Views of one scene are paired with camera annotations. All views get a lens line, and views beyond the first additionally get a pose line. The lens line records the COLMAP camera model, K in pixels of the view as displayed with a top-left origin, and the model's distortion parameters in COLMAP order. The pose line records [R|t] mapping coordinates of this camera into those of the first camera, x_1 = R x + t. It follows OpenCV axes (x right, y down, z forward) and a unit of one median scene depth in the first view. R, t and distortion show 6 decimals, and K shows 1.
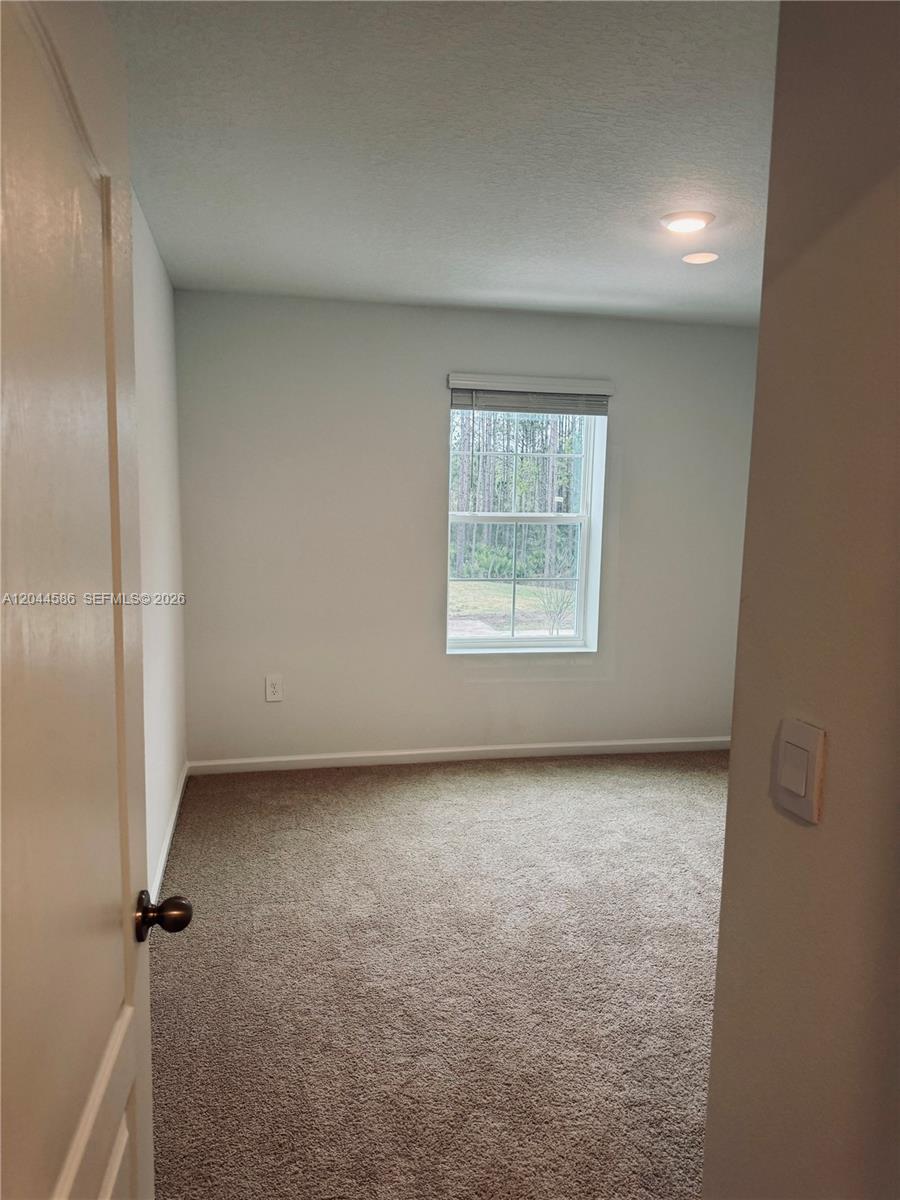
lens RADIAL K [[840.2, 0, 457.2], [0, 840.2, 602.3], [0, 0, 1]] dist [0.041831, -0.043835]
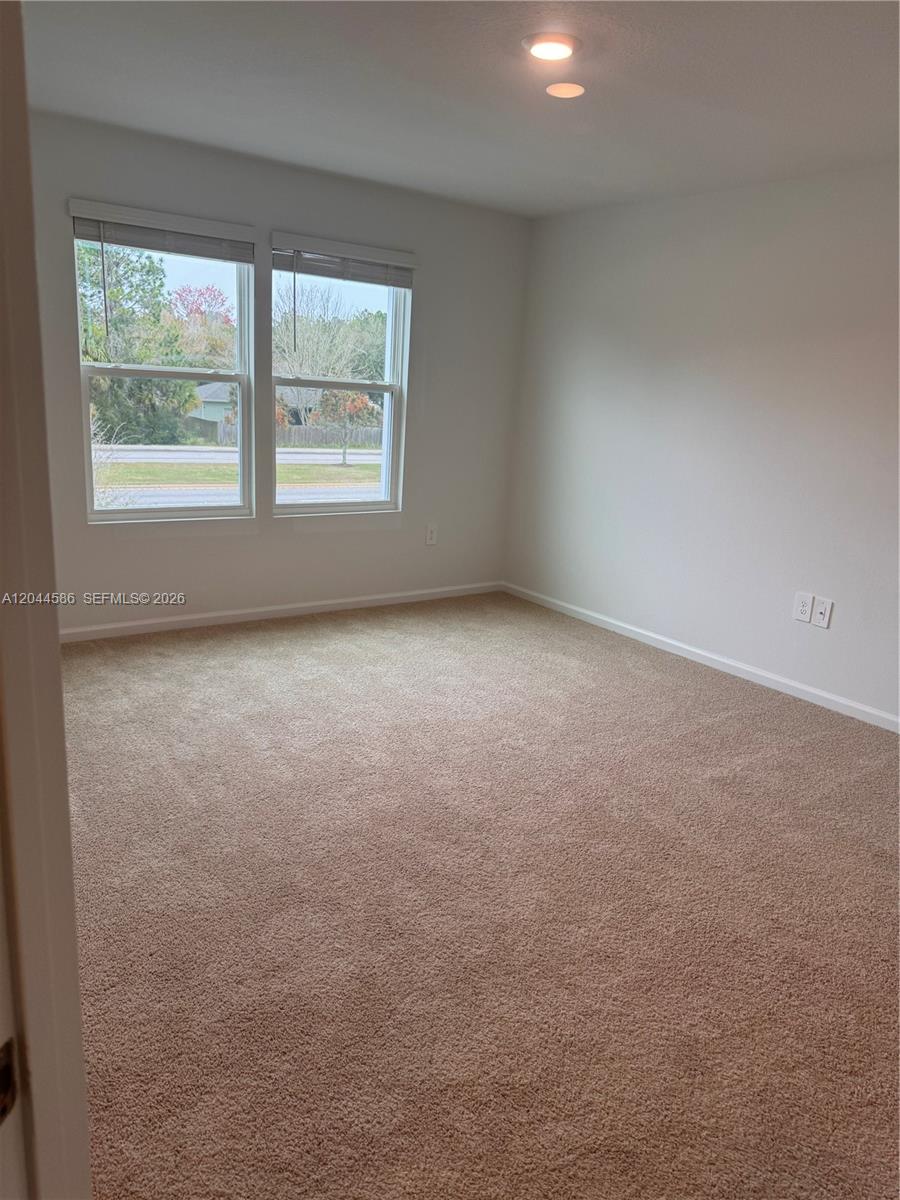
lens RADIAL K [[840.2, 0, 457.2], [0, 840.2, 602.3], [0, 0, 1]] dist [0.041831, -0.043835]
pose [[0.911137, -0.064793, 0.406977, -0.231515], [-0.000341, 0.987444, 0.157970, 0.001985], [-0.412103, -0.144072, 0.899675, -0.046177]]
